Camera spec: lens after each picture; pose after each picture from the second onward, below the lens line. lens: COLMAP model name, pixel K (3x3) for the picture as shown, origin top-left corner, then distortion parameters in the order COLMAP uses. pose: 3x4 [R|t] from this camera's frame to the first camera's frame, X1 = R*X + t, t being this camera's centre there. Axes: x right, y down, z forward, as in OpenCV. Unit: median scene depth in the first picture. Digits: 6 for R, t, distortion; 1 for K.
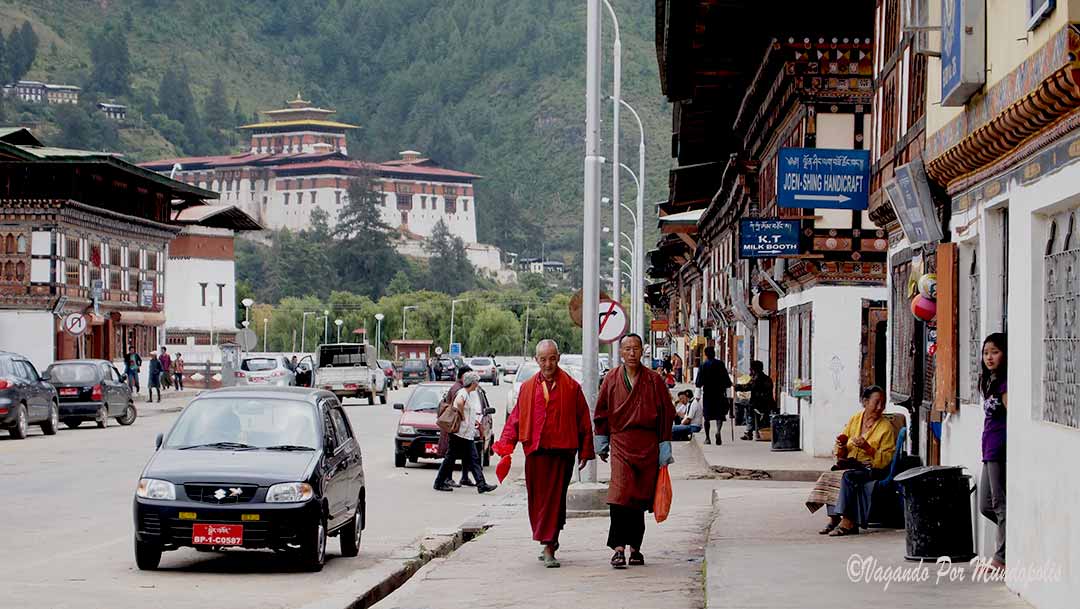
lens RADIAL K [[3205.0, 0, 540.0], [0, 3205.0, 304.5], [0, 0, 1]] dist [0.051363, -0.153837]
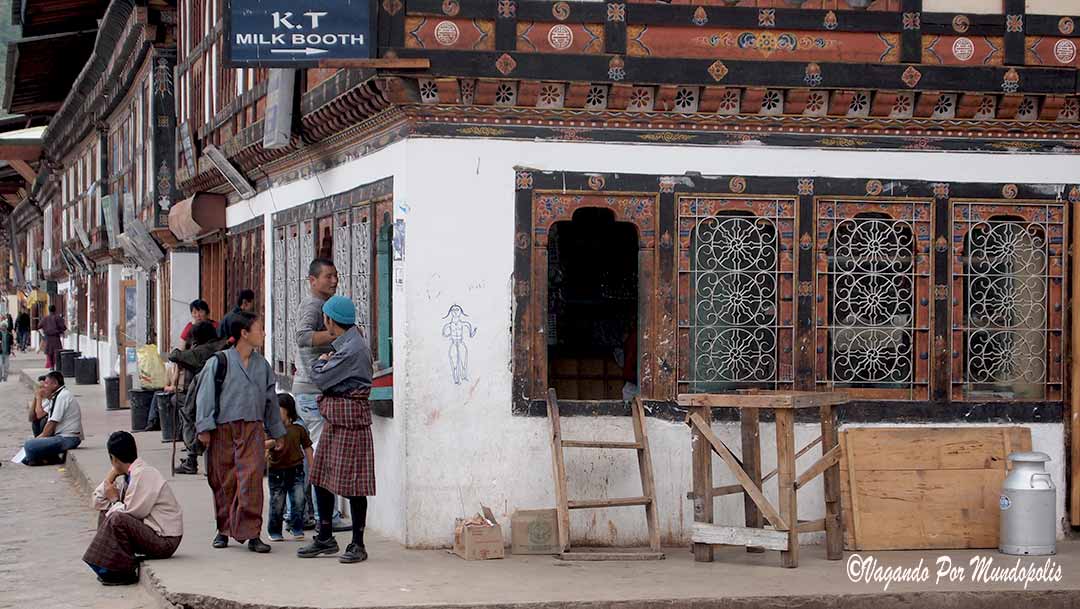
lens RADIAL K [[3205.0, 0, 540.0], [0, 3205.0, 304.5], [0, 0, 1]] dist [0.051363, -0.153837]
pose [[0.978115, -0.008987, 0.207872, 0.010342], [0.006400, 0.999894, 0.013116, 0.006724], [-0.207967, -0.011498, 0.978068, 0.375291]]
